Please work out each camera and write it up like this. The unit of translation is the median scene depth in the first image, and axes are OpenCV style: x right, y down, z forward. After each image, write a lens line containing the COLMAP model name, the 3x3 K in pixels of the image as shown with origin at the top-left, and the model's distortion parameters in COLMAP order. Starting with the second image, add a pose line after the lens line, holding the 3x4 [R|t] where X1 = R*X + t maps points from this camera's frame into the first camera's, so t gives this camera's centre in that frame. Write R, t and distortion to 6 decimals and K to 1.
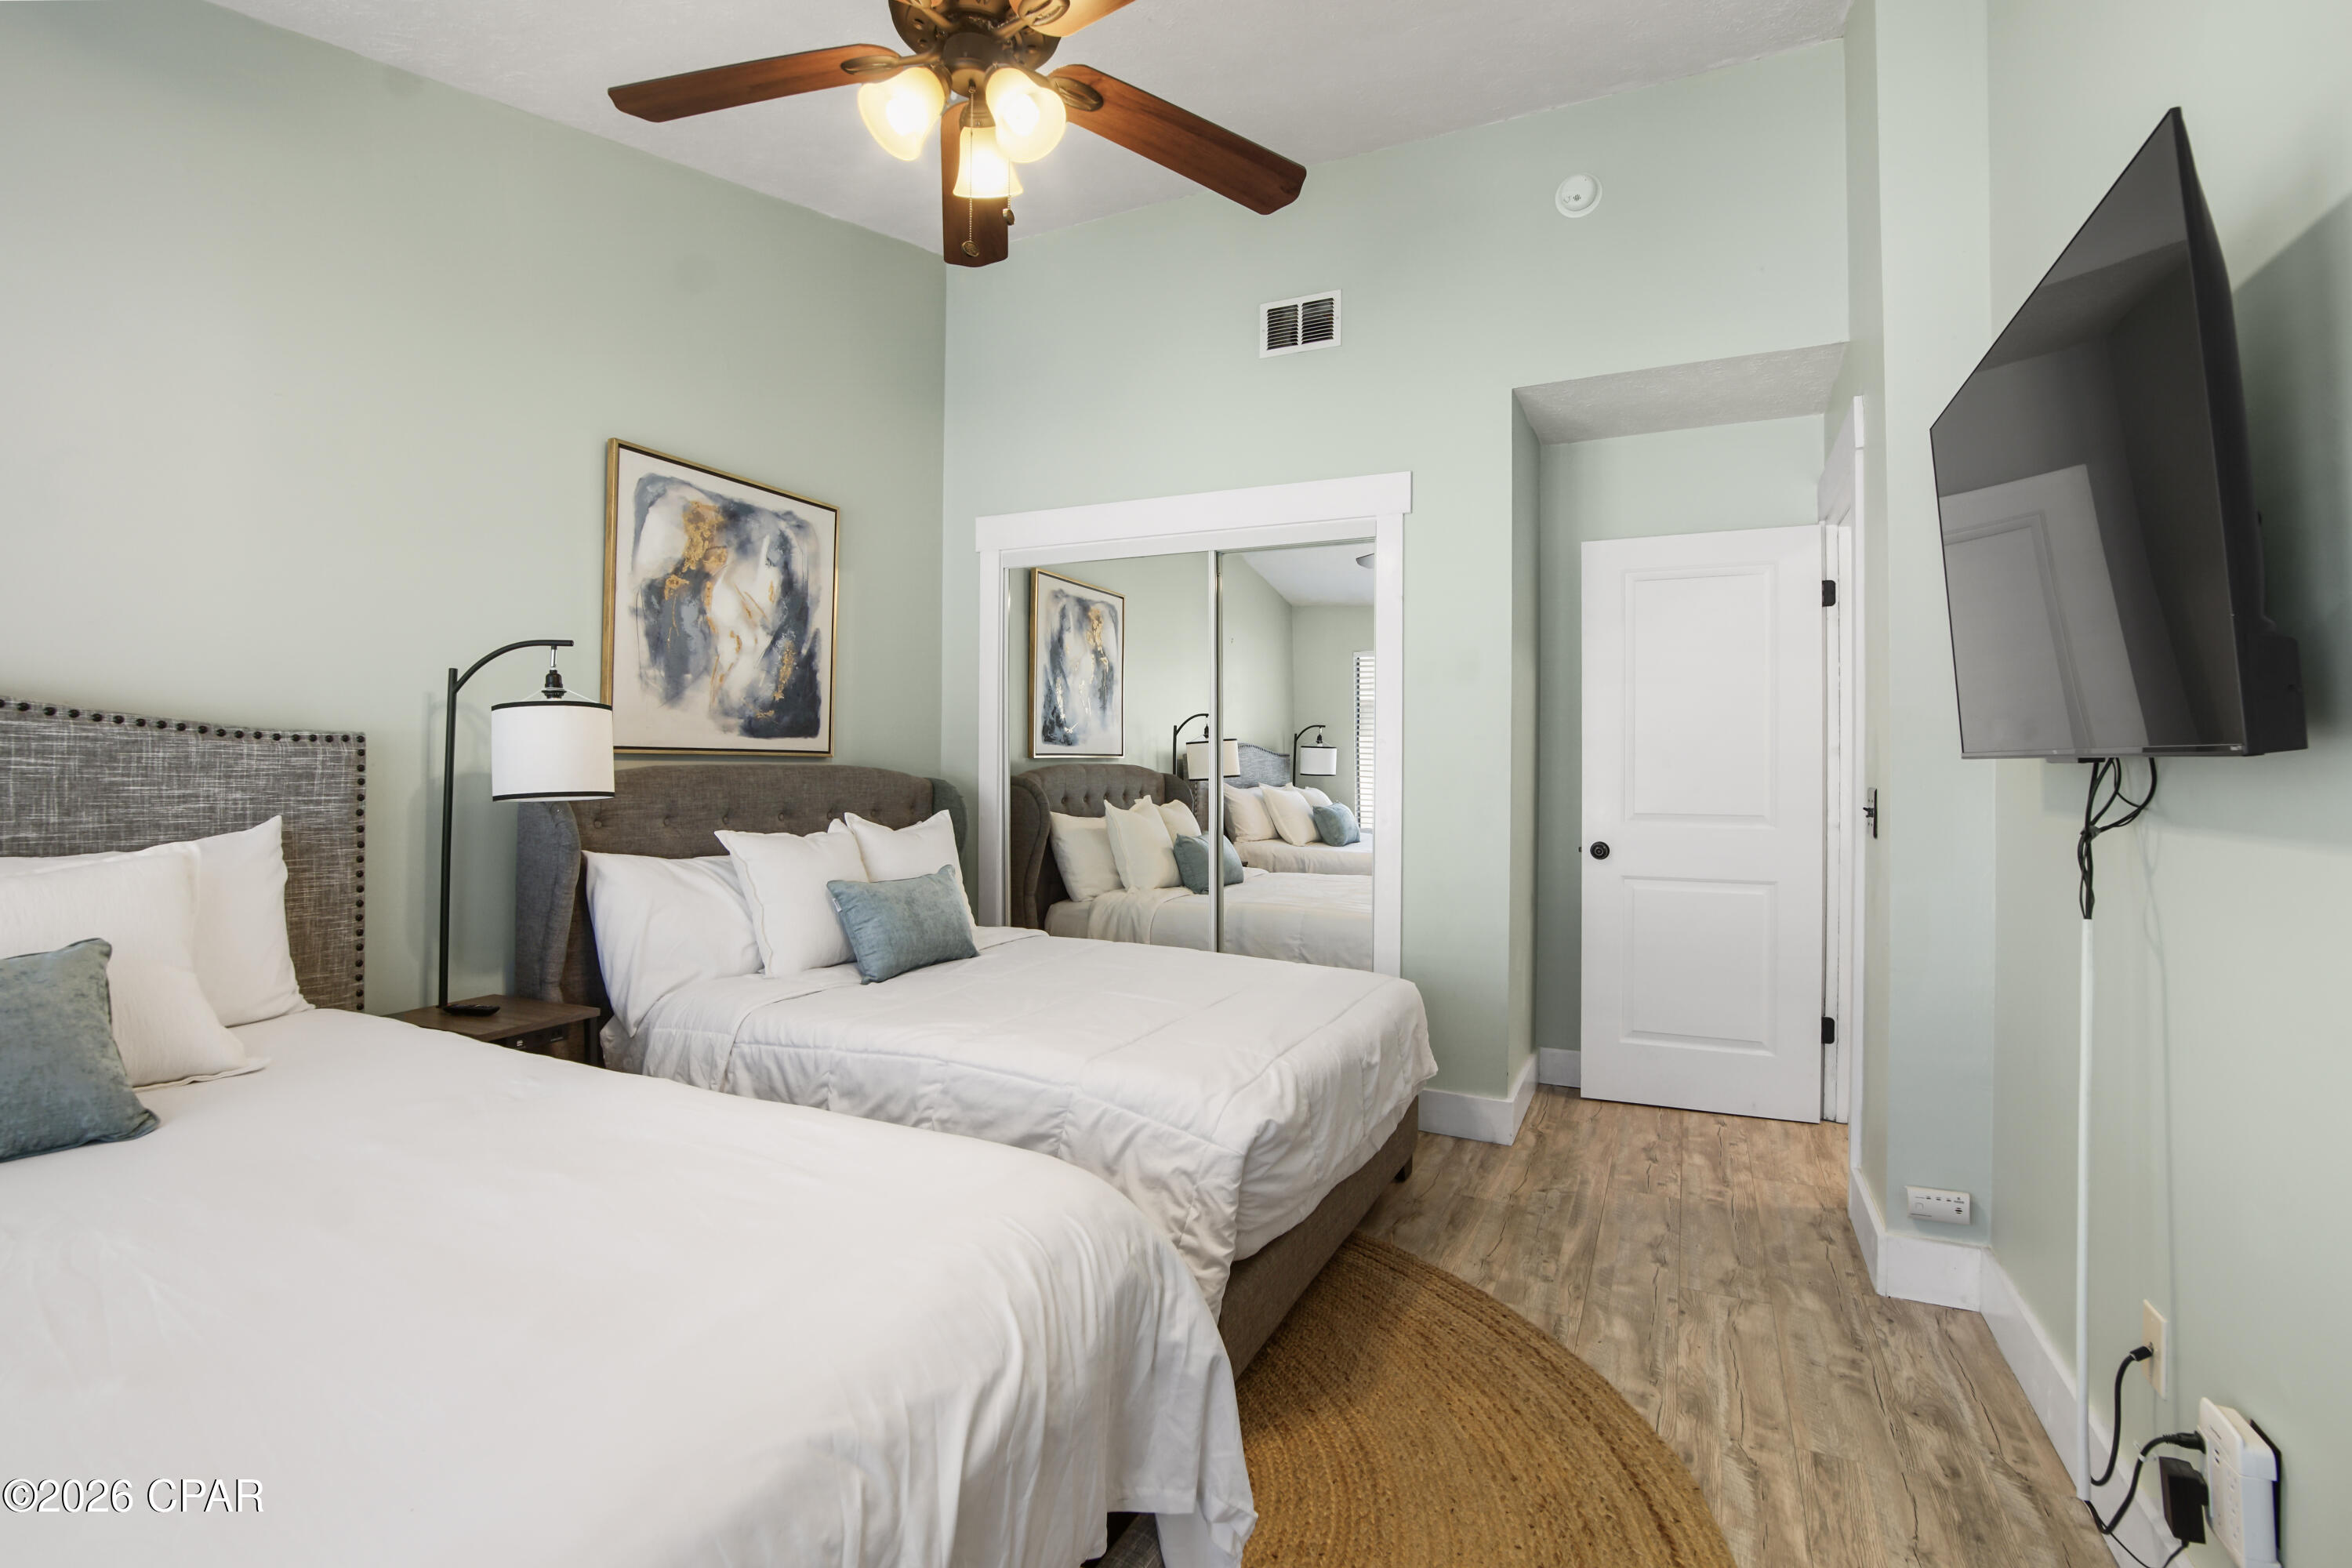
lens RADIAL K [[1066.8, 0, 1135.4], [0, 1066.8, 760.9], [0, 0, 1]] dist [-0.015006, 0.006545]
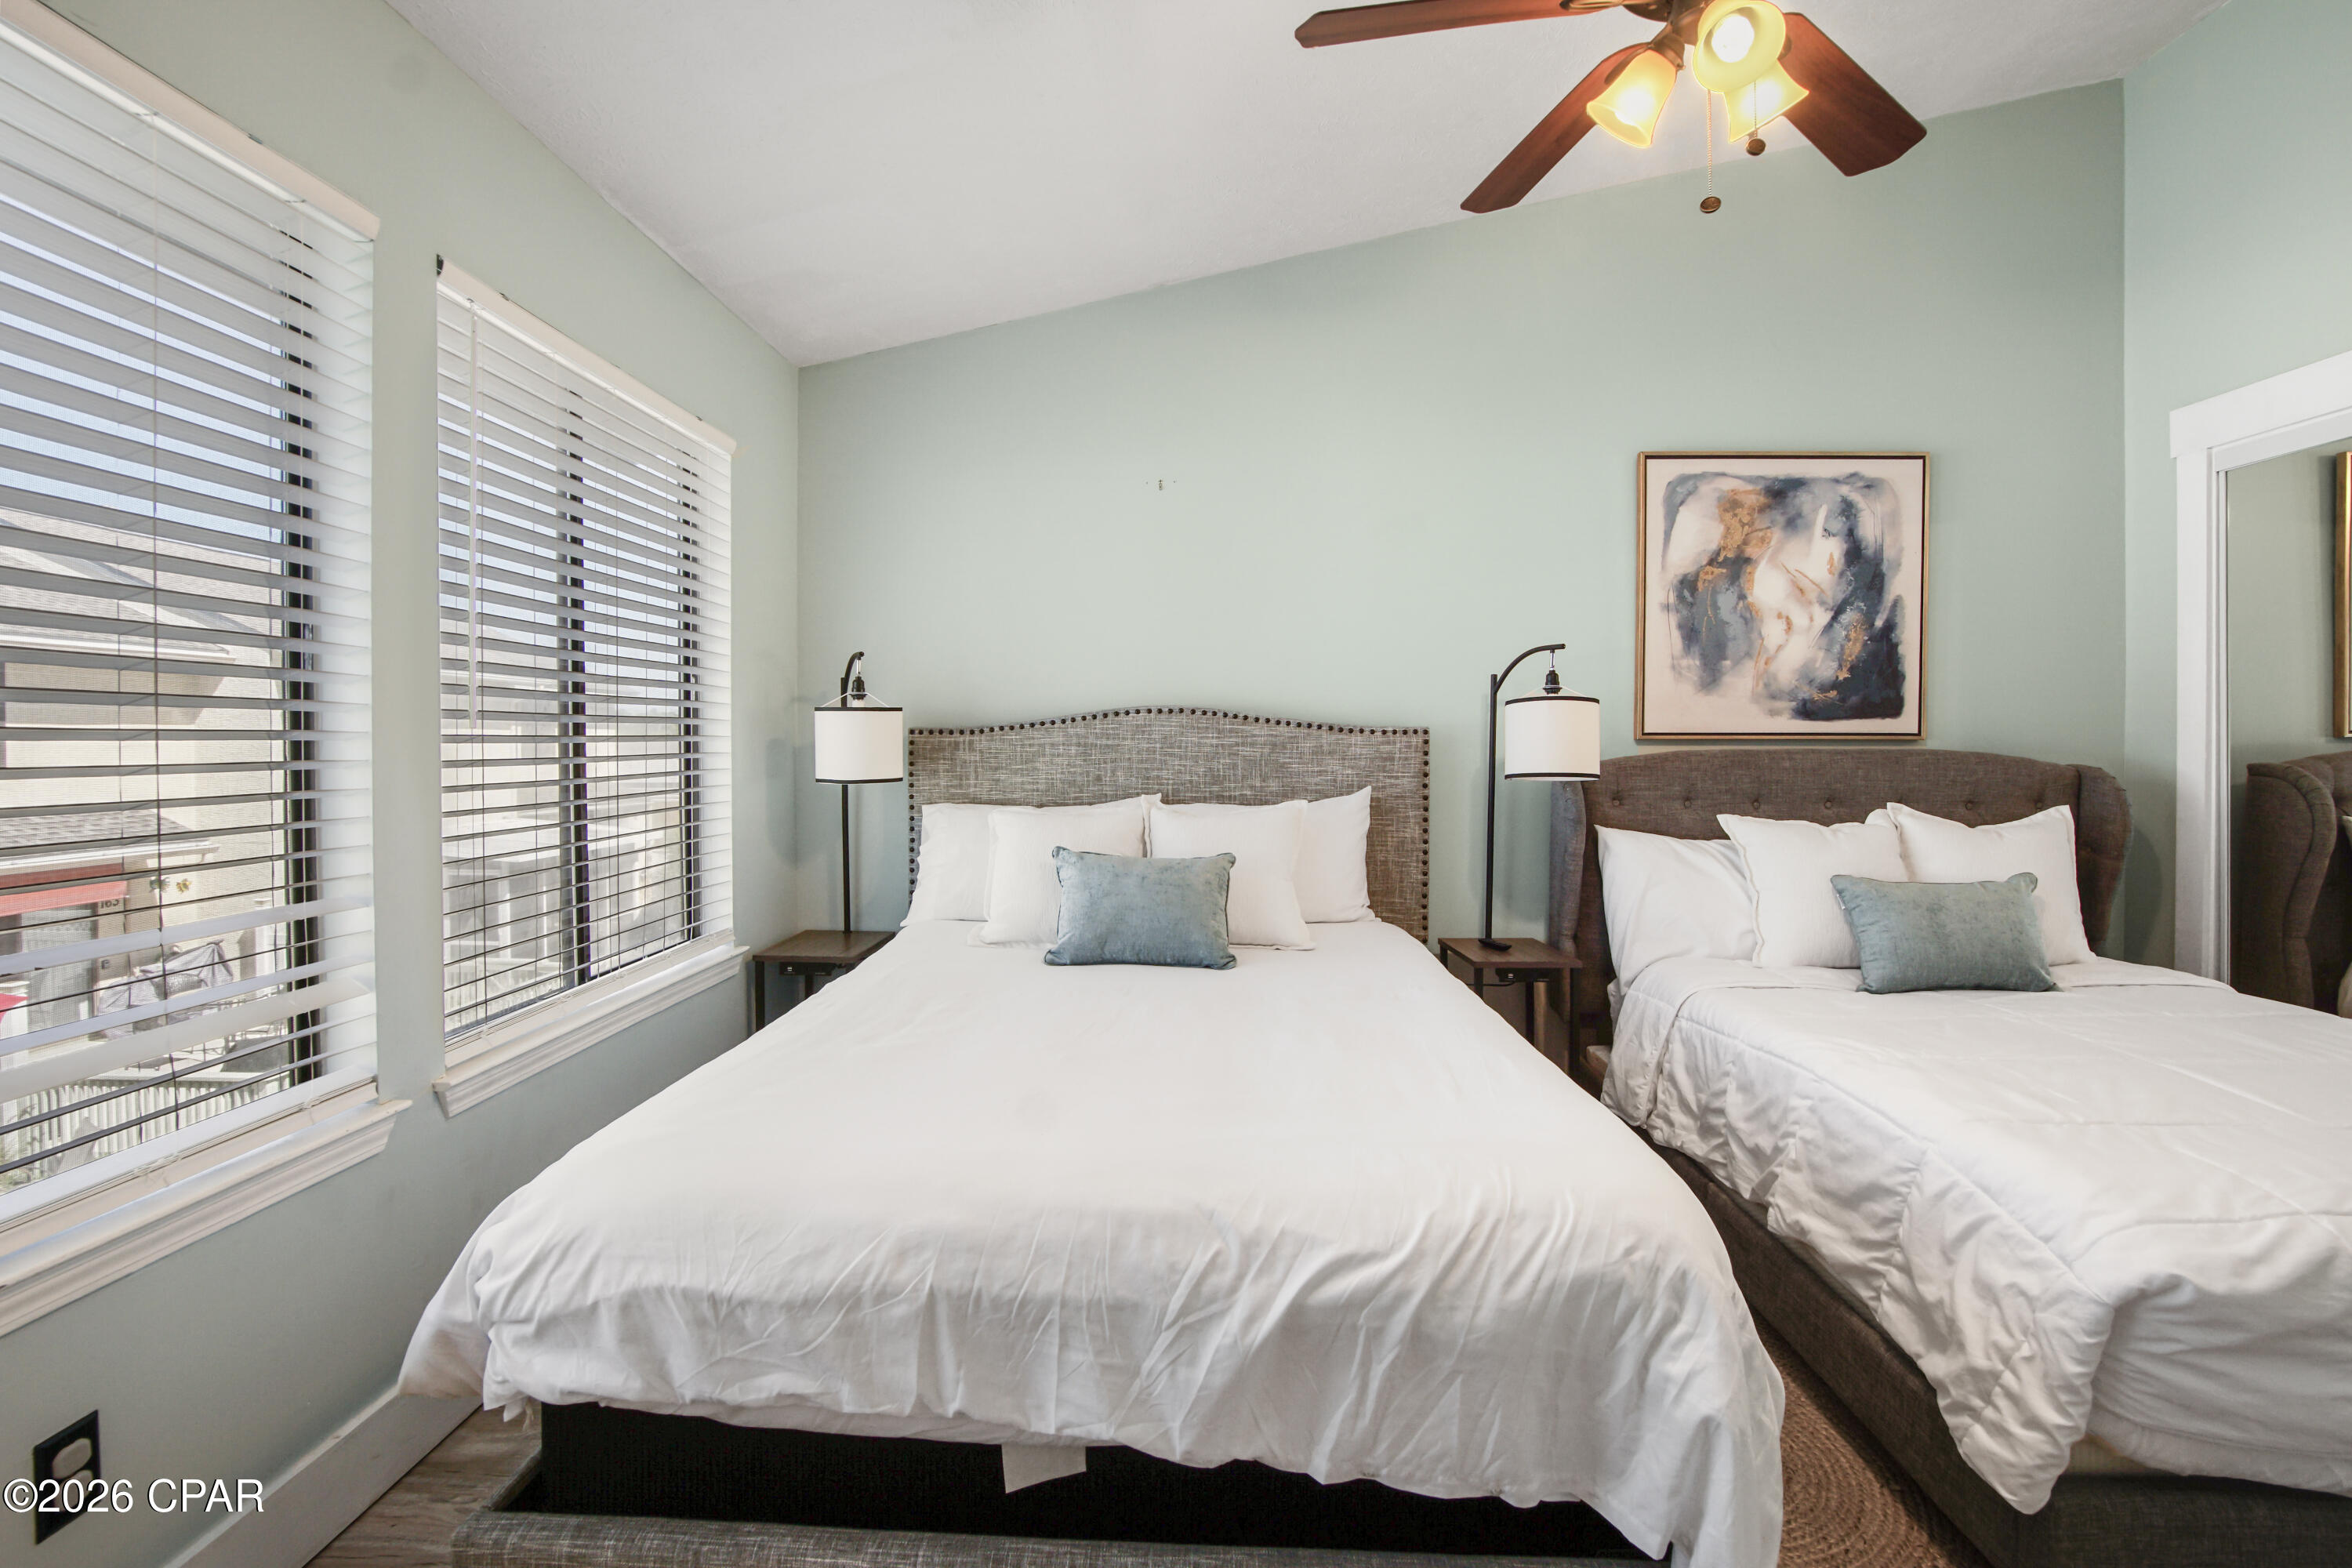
lens RADIAL K [[1066.8, 0, 1187.3], [0, 1066.8, 750.7], [0, 0, 1]] dist [-0.015006, 0.006545]
pose [[0.436770, -0.004336, -0.899563, 0.284269], [0.007381, 0.999972, -0.001236, 0.002301], [0.899543, -0.006099, 0.436790, 0.094656]]
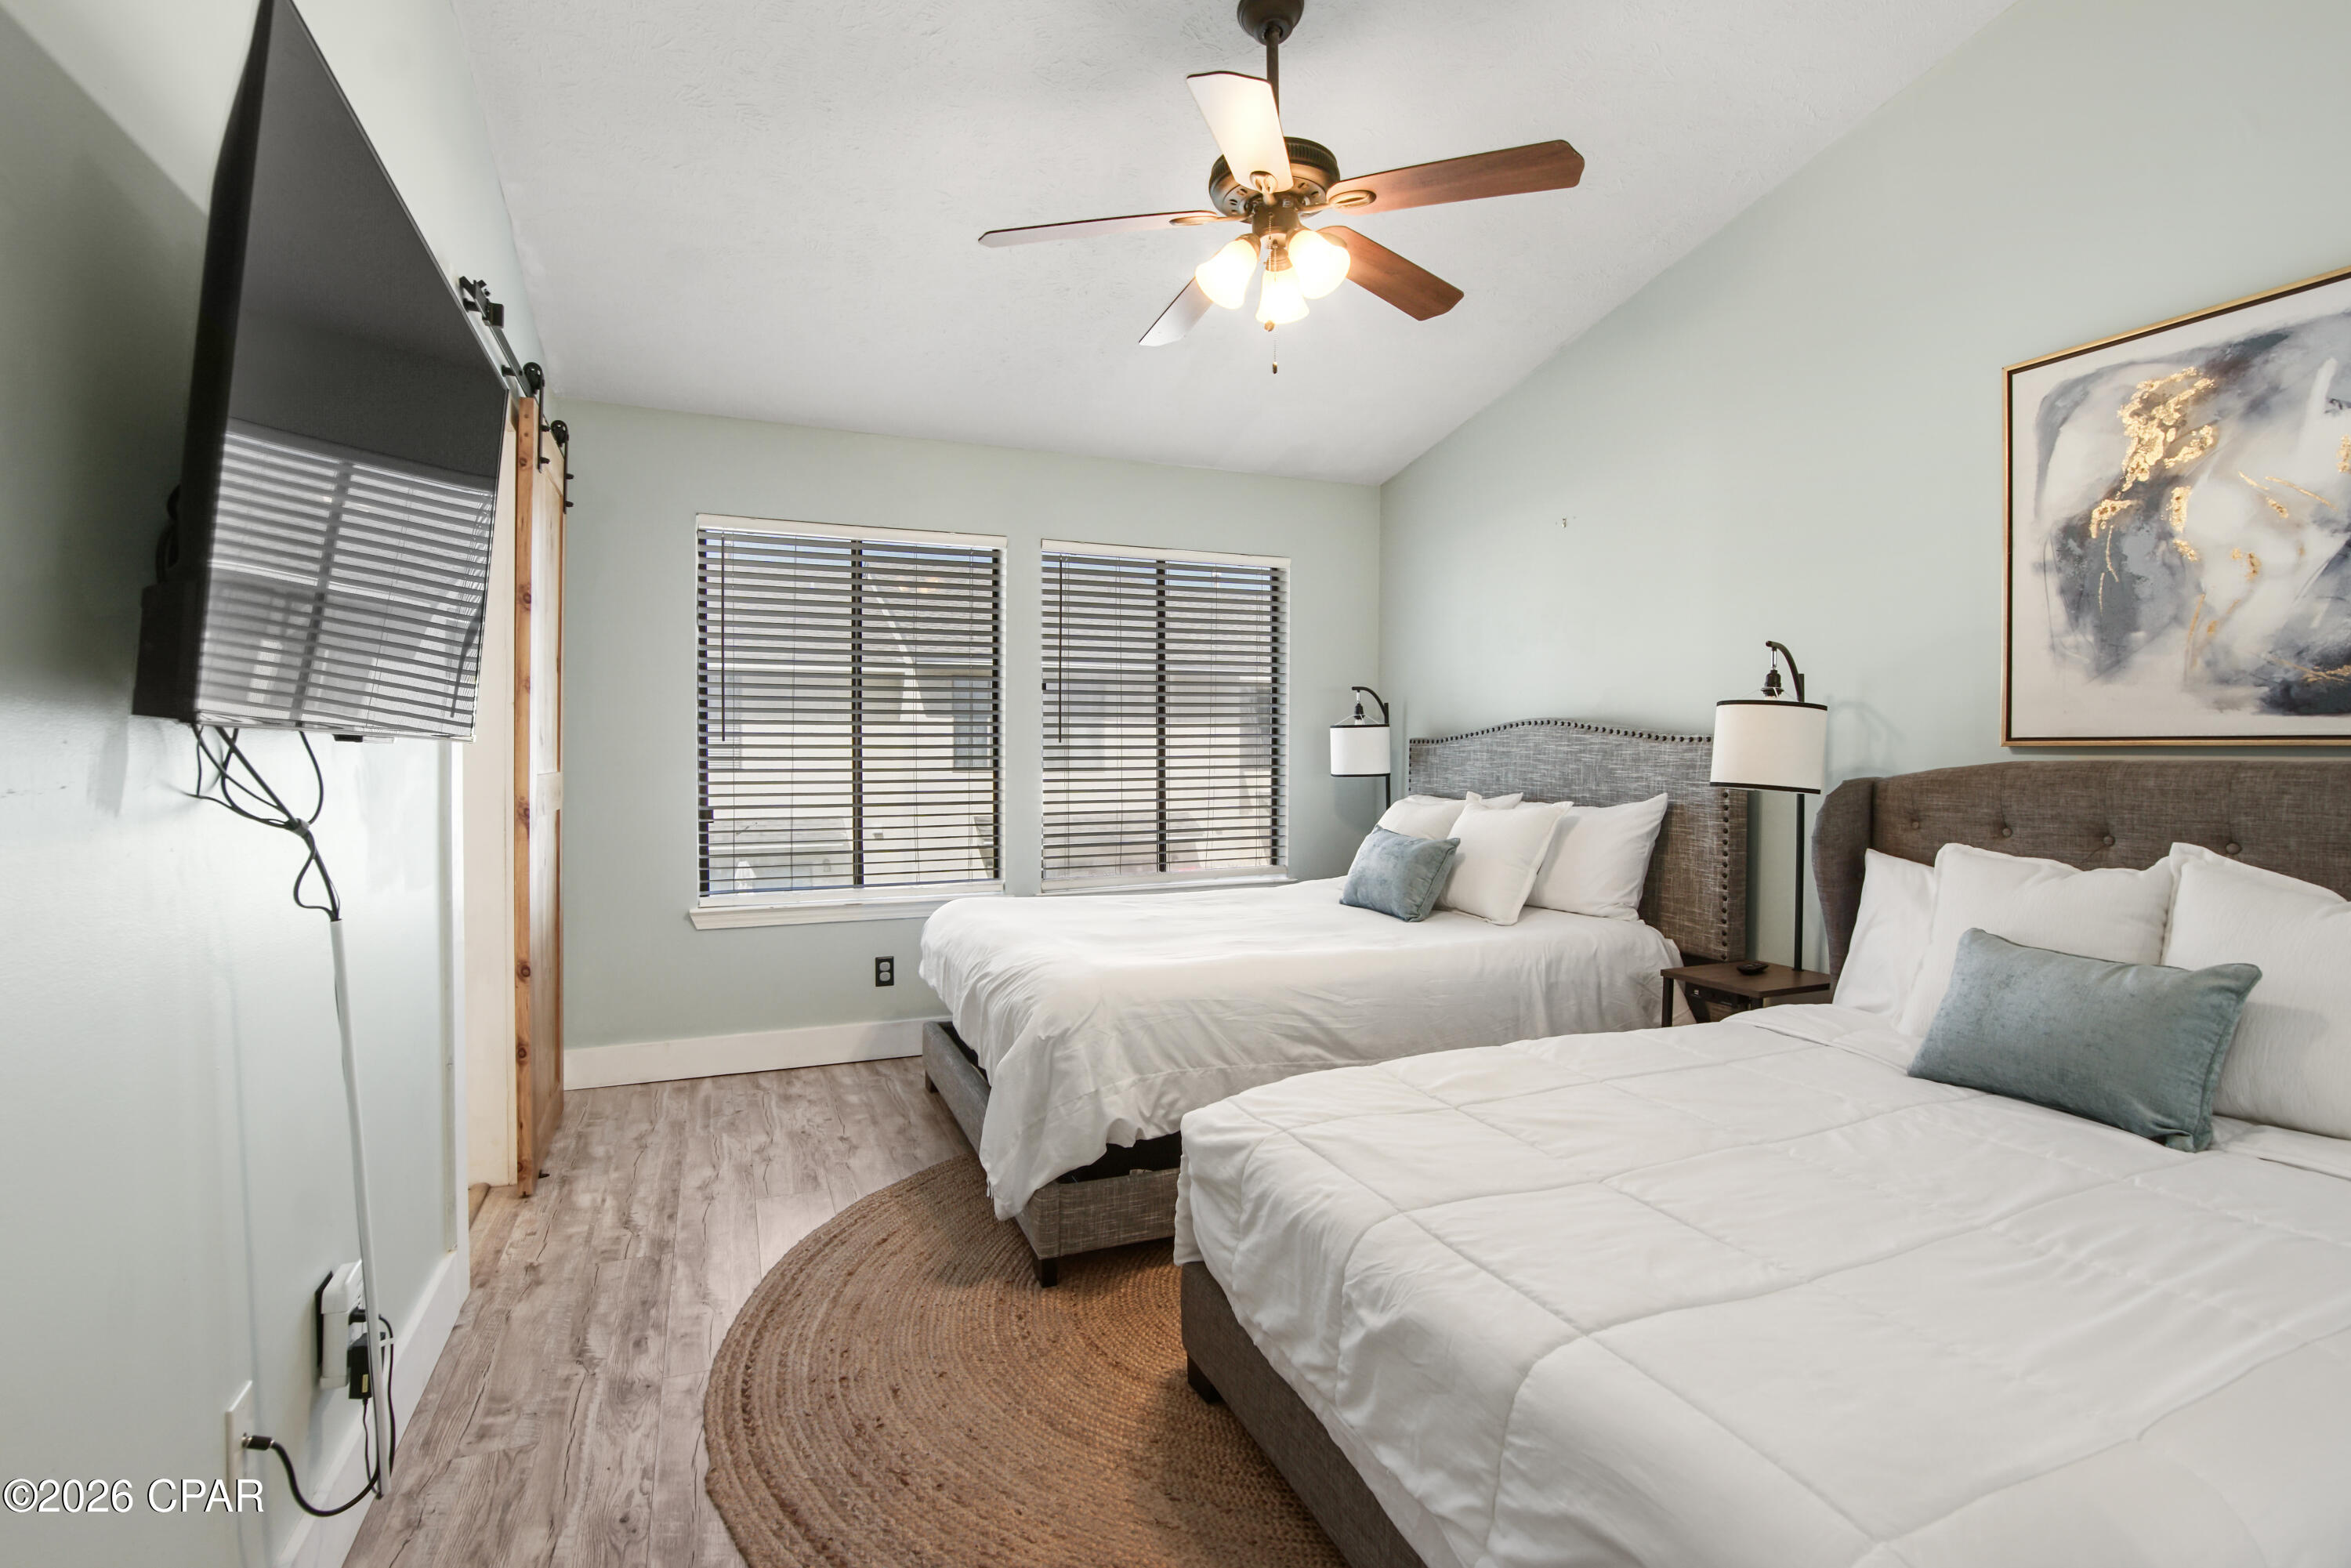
lens RADIAL K [[1066.4, 0, 1187.6], [0, 1066.4, 761.4], [0, 0, 1]] dist [-0.015006, 0.006545]
pose [[-0.621485, -0.001197, -0.783425, 0.545026], [-0.004369, 0.999989, 0.001938, 0.005783], [0.783414, 0.004627, -0.621483, 0.992469]]
